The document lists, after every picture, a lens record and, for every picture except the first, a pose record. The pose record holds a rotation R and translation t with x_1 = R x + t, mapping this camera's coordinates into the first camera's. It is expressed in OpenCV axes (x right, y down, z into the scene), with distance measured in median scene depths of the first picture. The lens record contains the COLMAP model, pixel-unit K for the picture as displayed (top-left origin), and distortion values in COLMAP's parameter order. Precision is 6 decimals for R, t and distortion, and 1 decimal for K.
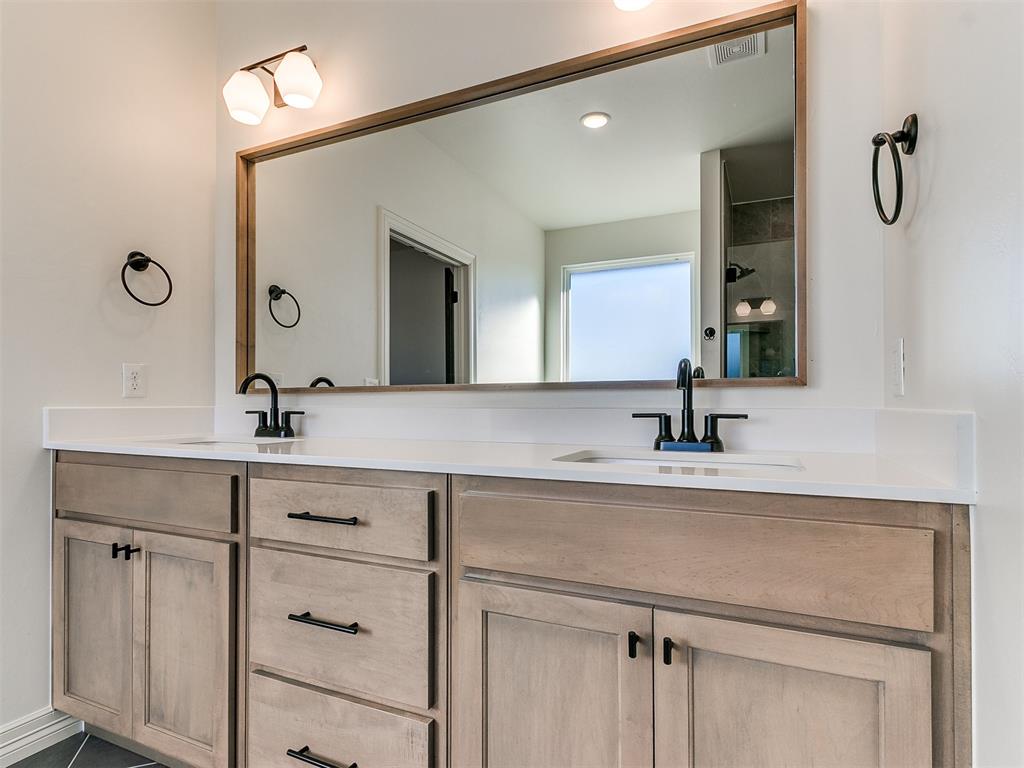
lens RADIAL K [[543.8, 0, 510.9], [0, 543.8, 389.9], [0, 0, 1]] dist [0.000530, 0.000834]
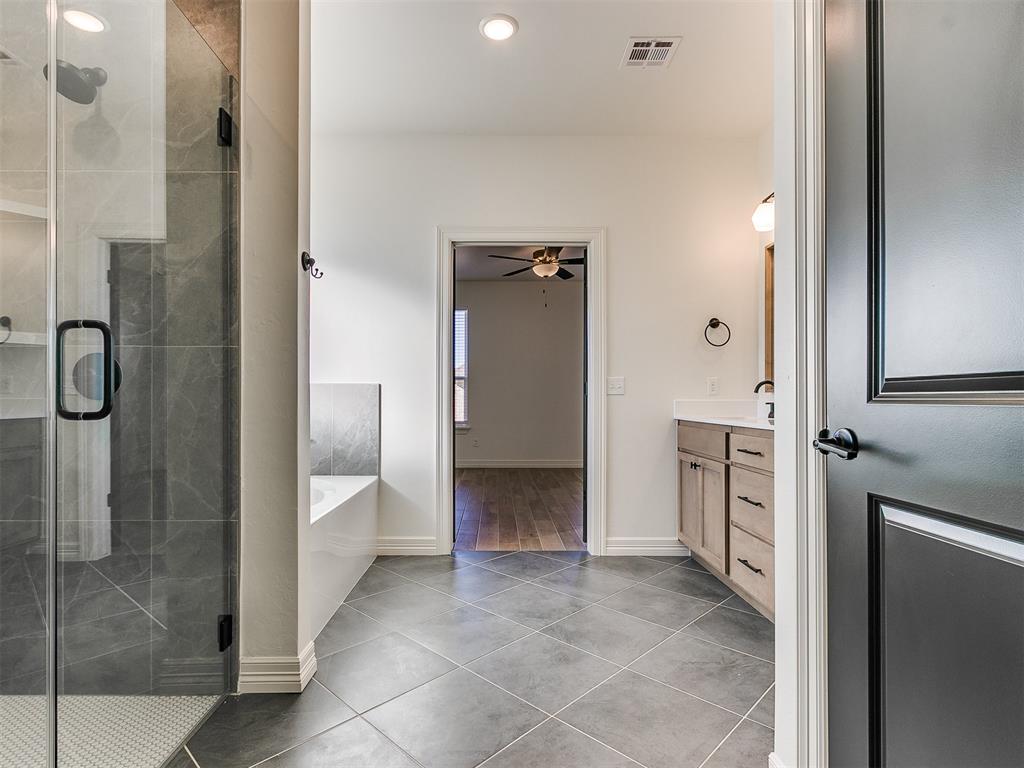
lens RADIAL K [[543.8, 0, 510.3], [0, 543.8, 390.3], [0, 0, 1]] dist [0.000530, 0.000834]
pose [[0.435124, -0.005168, -0.900356, 0.923984], [0.007196, 0.999972, -0.002262, -0.005092], [0.900342, -0.005494, 0.435149, -0.605132]]
